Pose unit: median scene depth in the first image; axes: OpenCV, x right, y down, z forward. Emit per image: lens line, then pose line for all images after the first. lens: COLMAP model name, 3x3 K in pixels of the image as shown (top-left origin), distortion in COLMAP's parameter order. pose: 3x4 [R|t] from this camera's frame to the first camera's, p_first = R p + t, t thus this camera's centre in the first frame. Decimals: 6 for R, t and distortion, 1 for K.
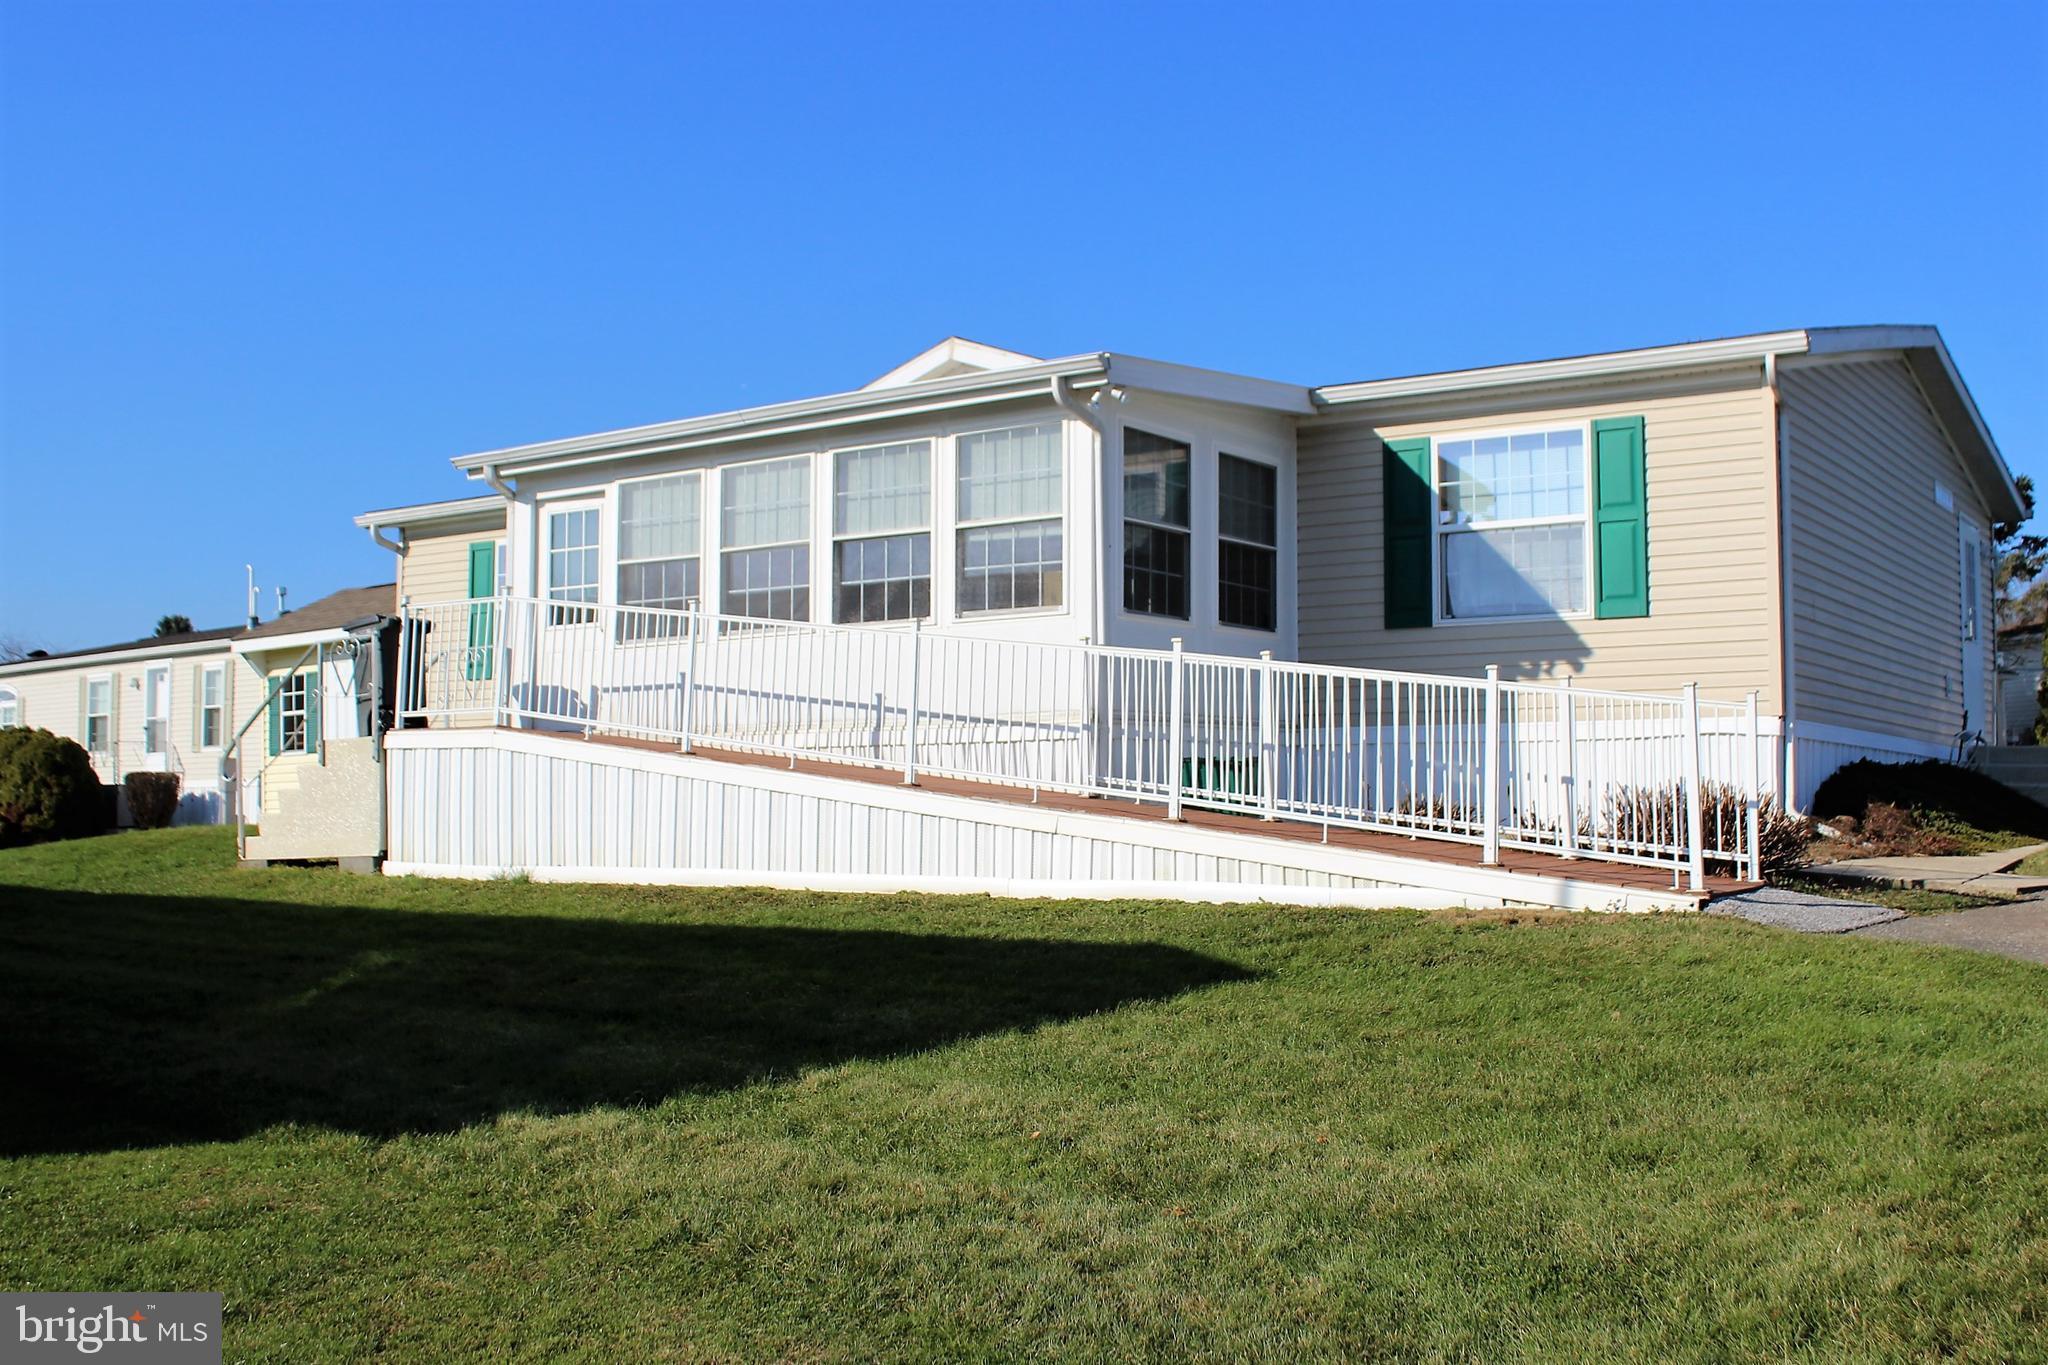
lens RADIAL K [[2141.7, 0, 1025.7], [0, 2141.7, 905.8], [0, 0, 1]] dist [-0.126663, 0.032294]
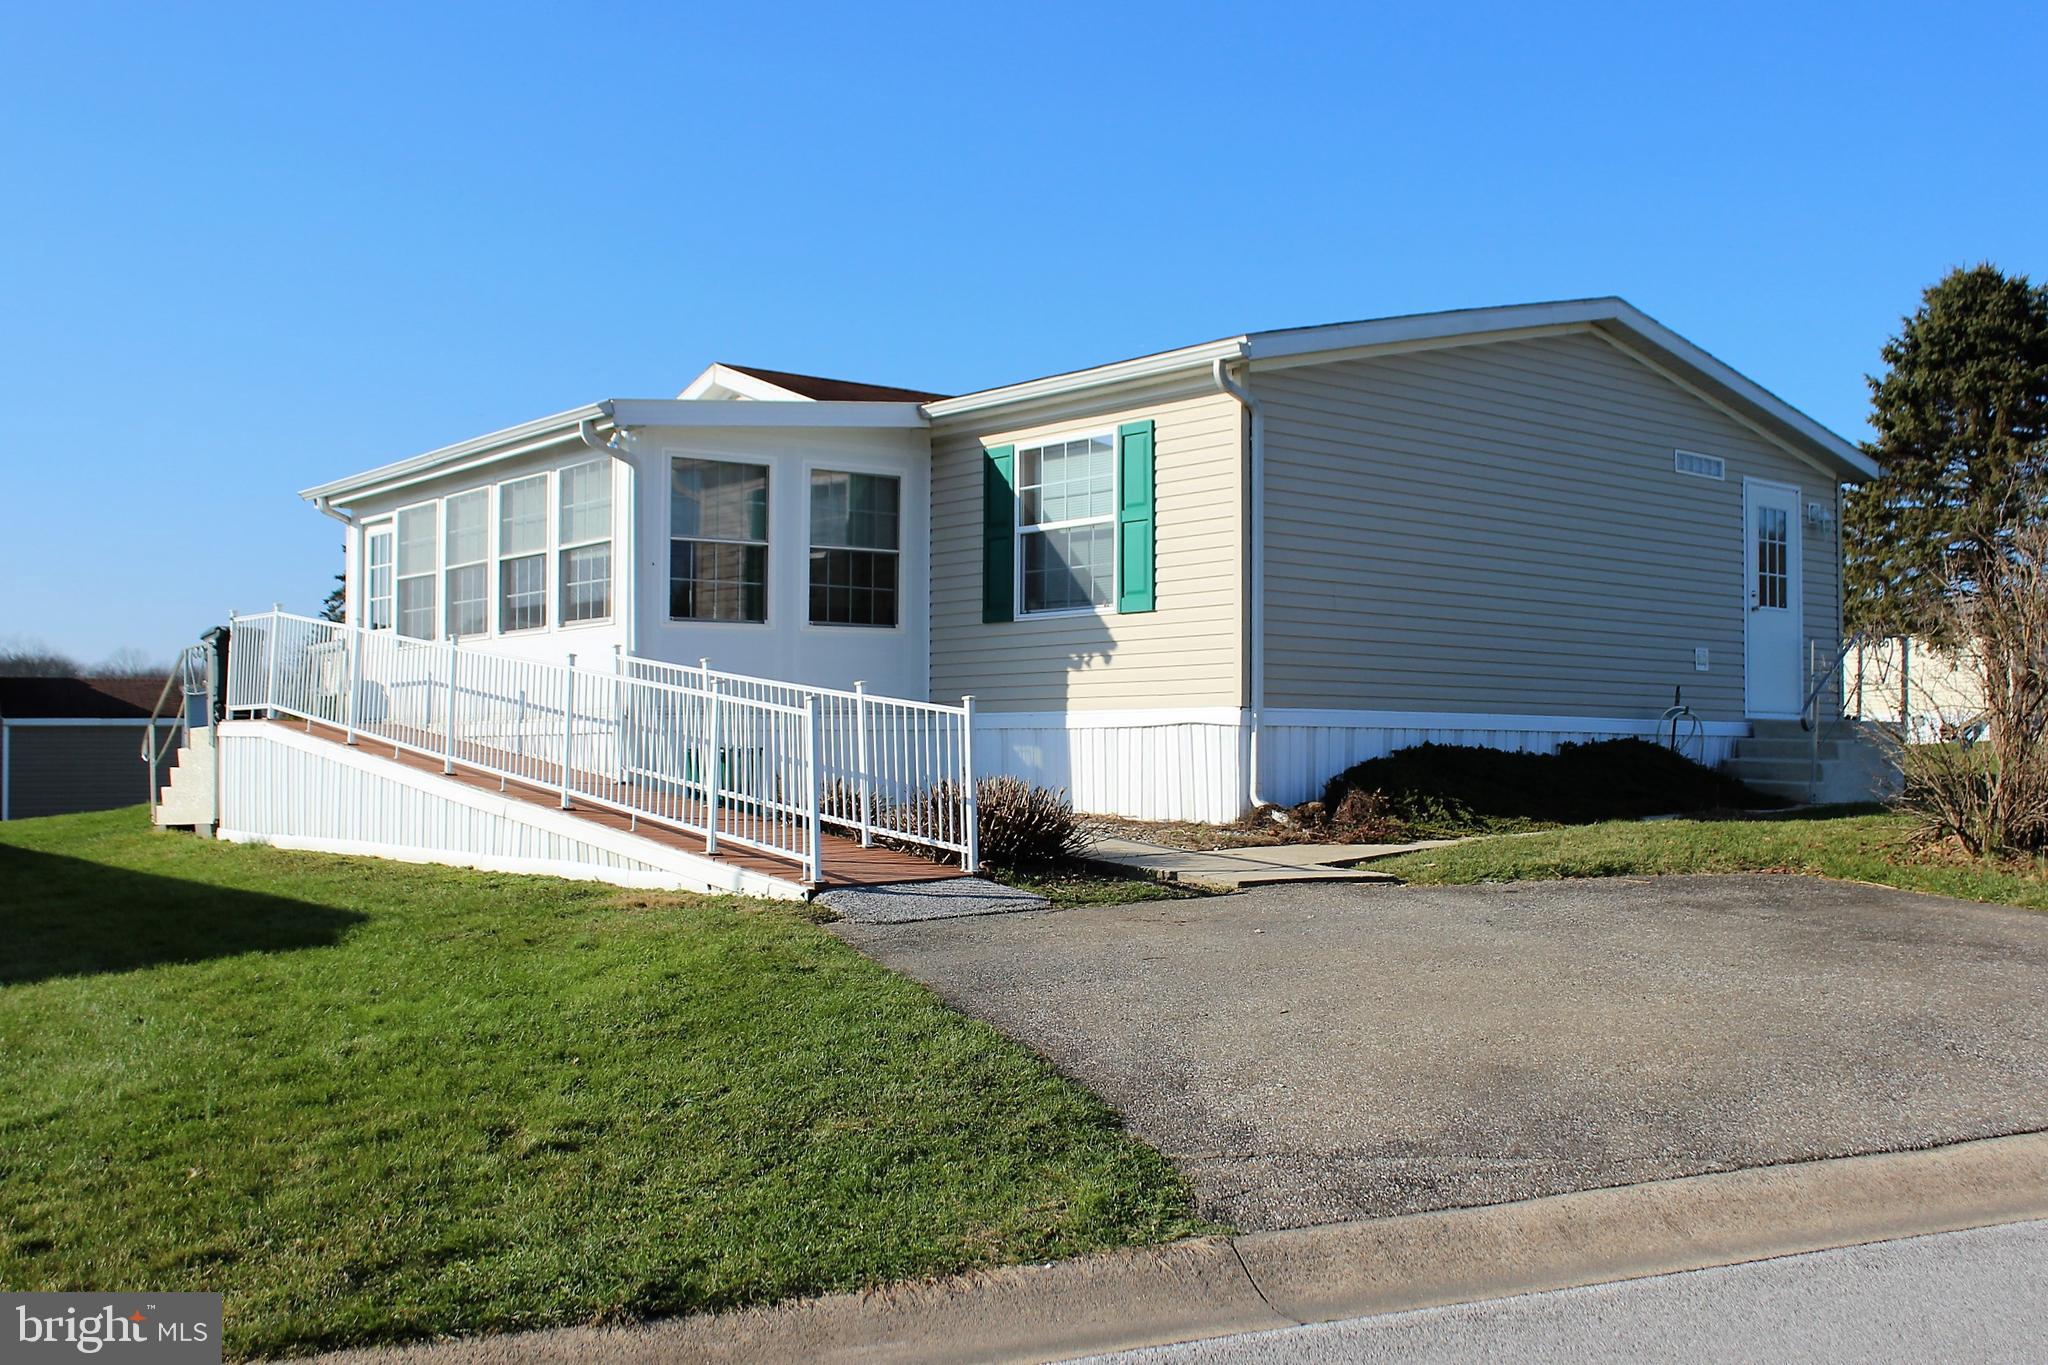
lens RADIAL K [[2141.7, 0, 1025.7], [0, 2141.7, 905.8], [0, 0, 1]] dist [-0.126663, 0.032294]
pose [[0.960972, 0.021119, -0.275839, 0.520860], [-0.012705, 0.999399, 0.032256, -0.022864], [0.276355, -0.027493, 0.960662, -0.046220]]
